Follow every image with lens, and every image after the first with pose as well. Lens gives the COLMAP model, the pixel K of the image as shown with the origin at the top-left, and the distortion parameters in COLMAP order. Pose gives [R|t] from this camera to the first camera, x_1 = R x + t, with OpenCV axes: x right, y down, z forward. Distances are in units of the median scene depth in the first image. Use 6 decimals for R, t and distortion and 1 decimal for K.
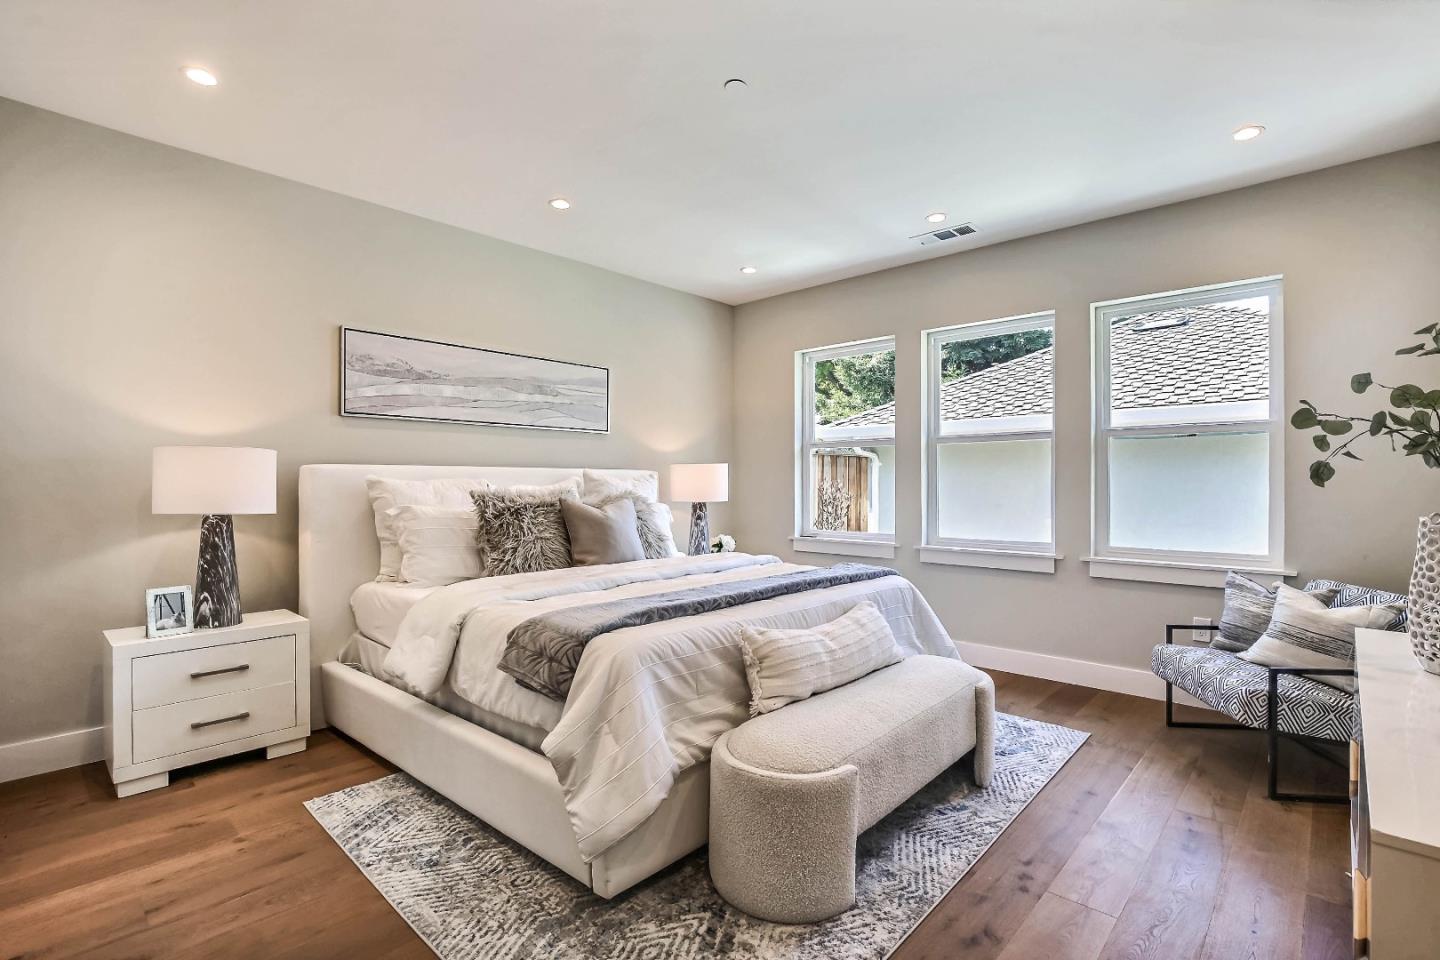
lens RADIAL K [[663.8, 0, 731.5], [0, 663.8, 479.1], [0, 0, 1]] dist [-0.015846, 0.001619]
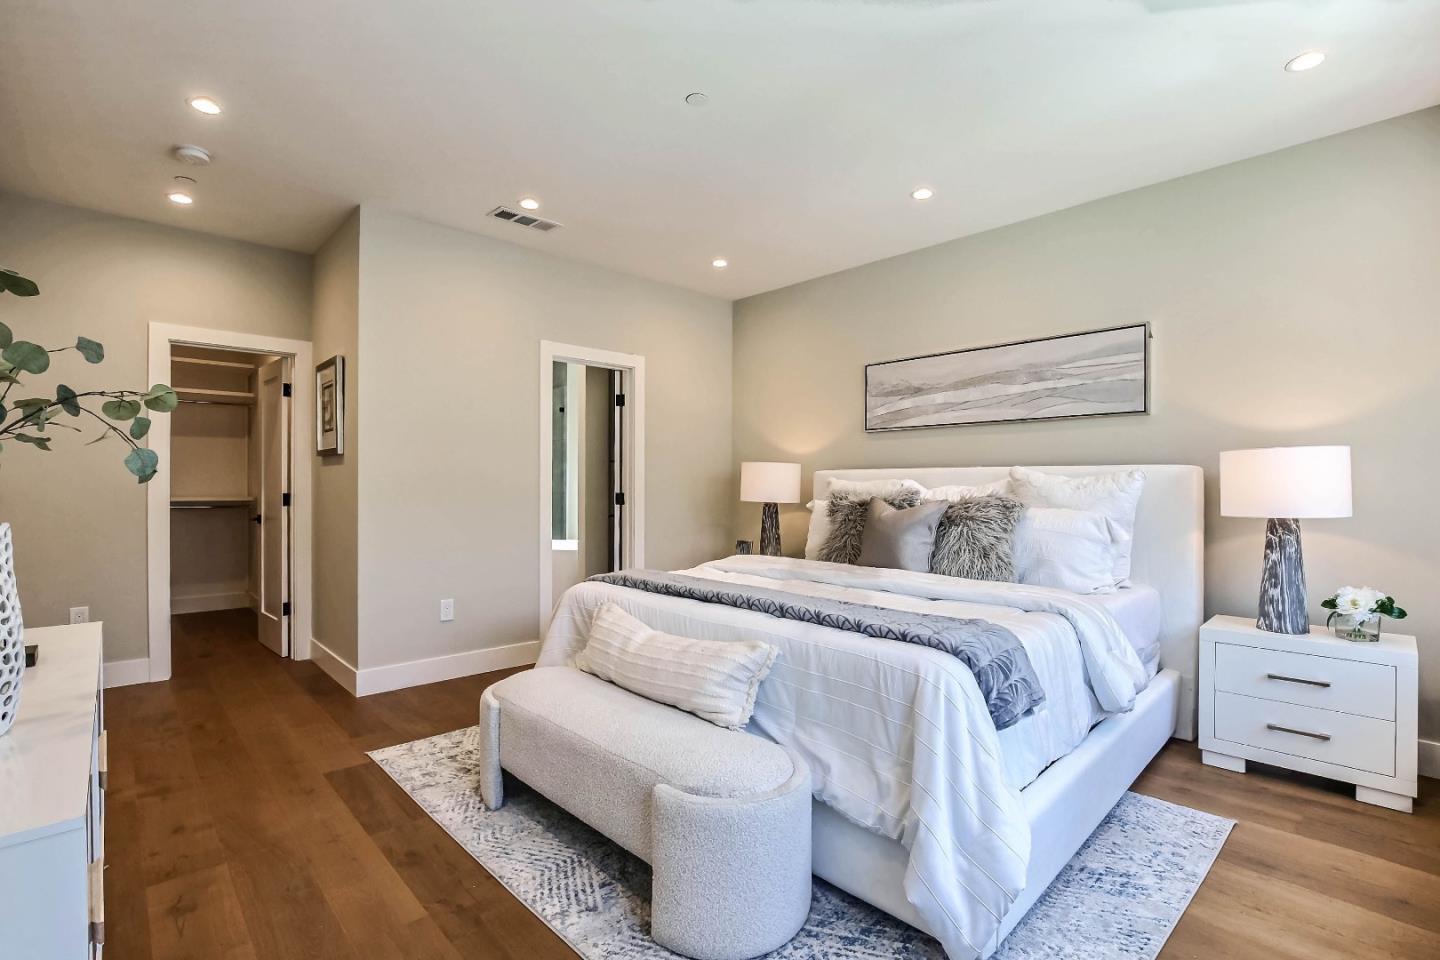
lens RADIAL K [[663.8, 0, 731.4], [0, 663.8, 485.1], [0, 0, 1]] dist [-0.015846, 0.001619]
pose [[-0.060325, 0.002766, -0.998175, 0.618406], [0.005704, 0.999981, 0.002427, 0.004066], [0.998163, -0.005547, -0.060339, 0.664104]]
